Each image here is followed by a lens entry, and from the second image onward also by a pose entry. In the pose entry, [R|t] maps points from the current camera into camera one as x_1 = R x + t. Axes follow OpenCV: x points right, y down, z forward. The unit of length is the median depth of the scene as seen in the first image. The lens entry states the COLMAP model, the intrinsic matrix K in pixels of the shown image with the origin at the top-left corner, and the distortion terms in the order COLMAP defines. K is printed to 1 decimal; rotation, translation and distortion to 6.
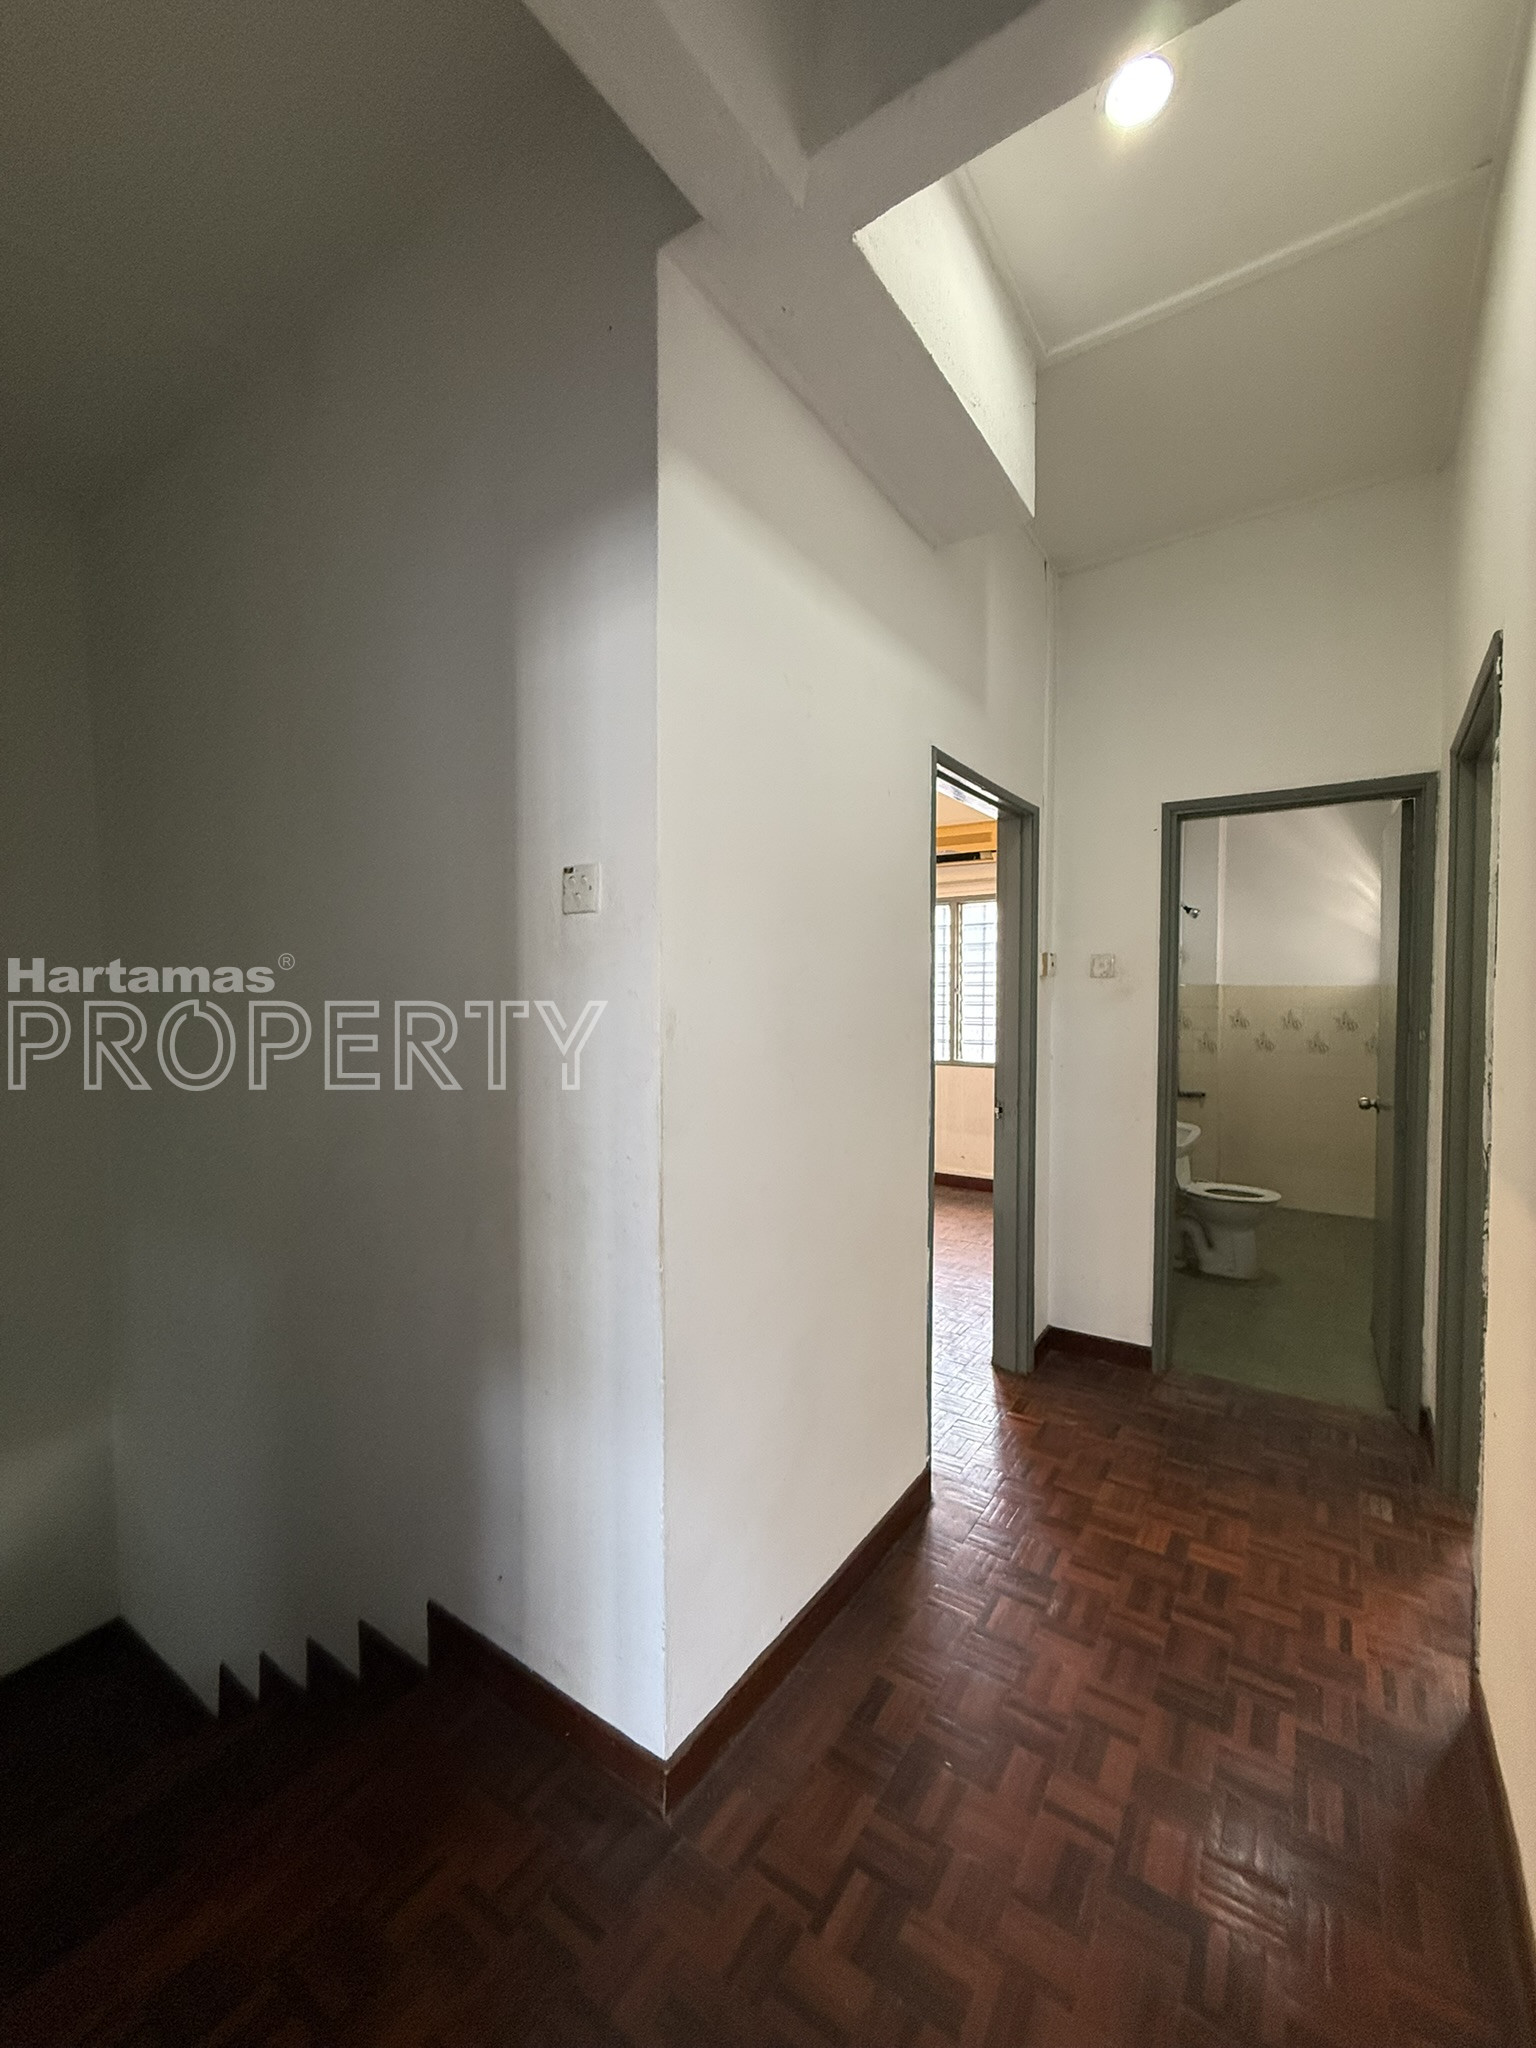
lens RADIAL K [[819.8, 0, 766.9], [0, 819.8, 1021.4], [0, 0, 1]] dist [-0.000815, 0.000929]
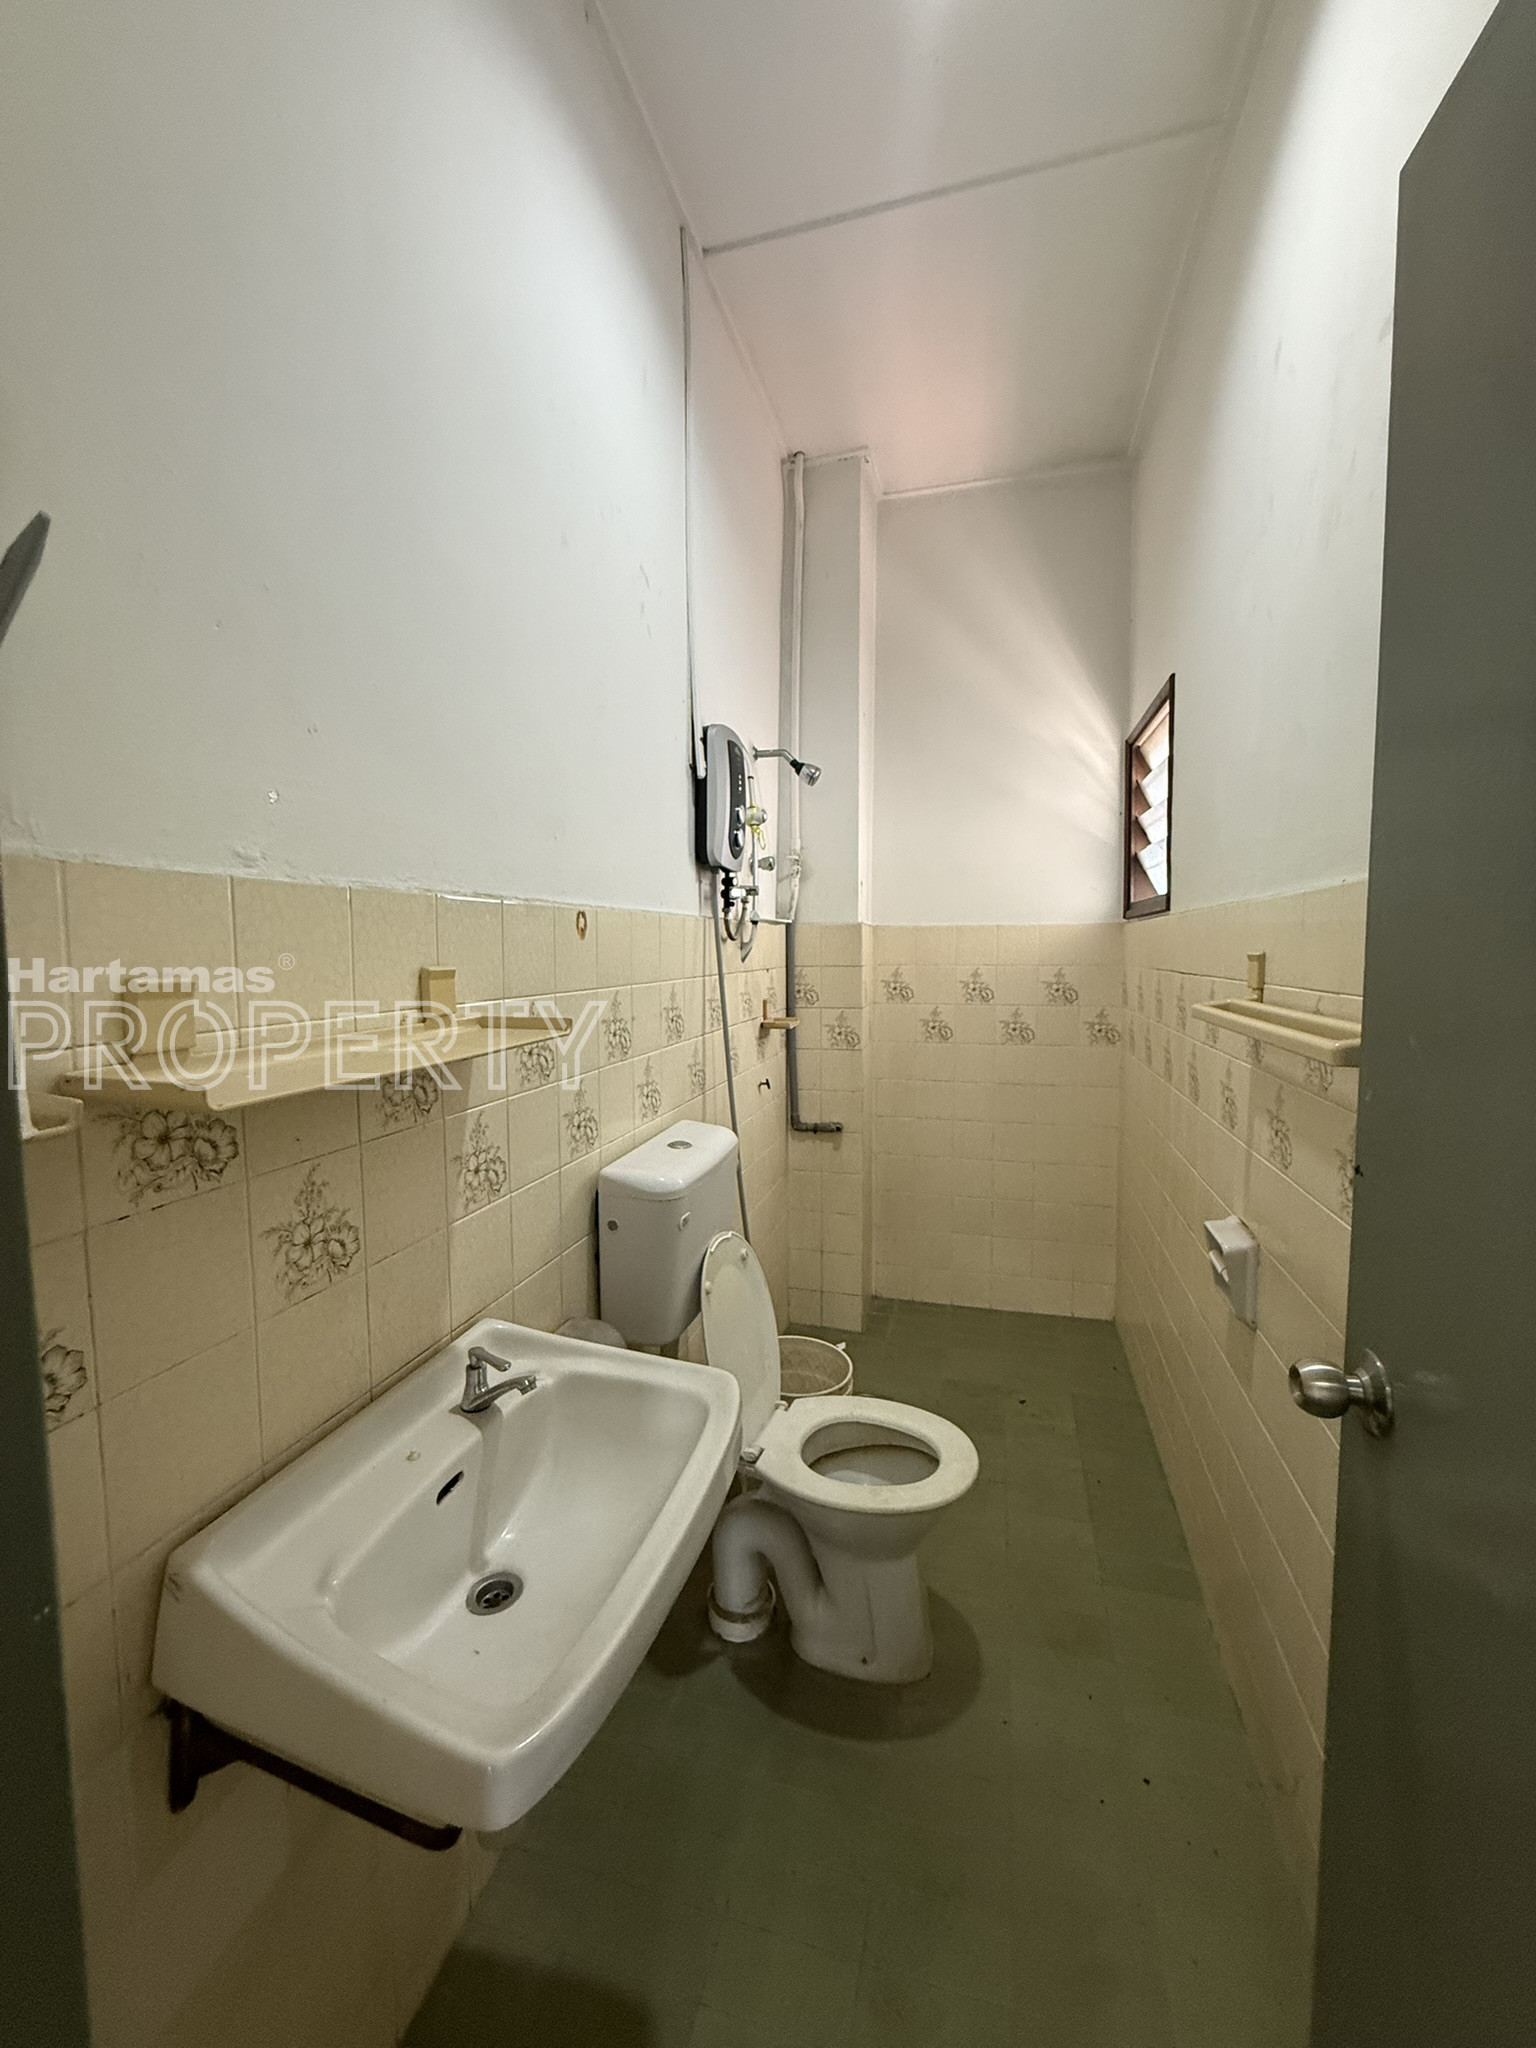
lens RADIAL K [[819.8, 0, 764.2], [0, 819.8, 1018.8], [0, 0, 1]] dist [-0.000815, 0.000929]
pose [[0.943907, -0.032694, 0.328589, 0.310882], [0.017380, 0.998626, 0.049436, -0.009843], [-0.329753, -0.040952, 0.943178, 0.509800]]
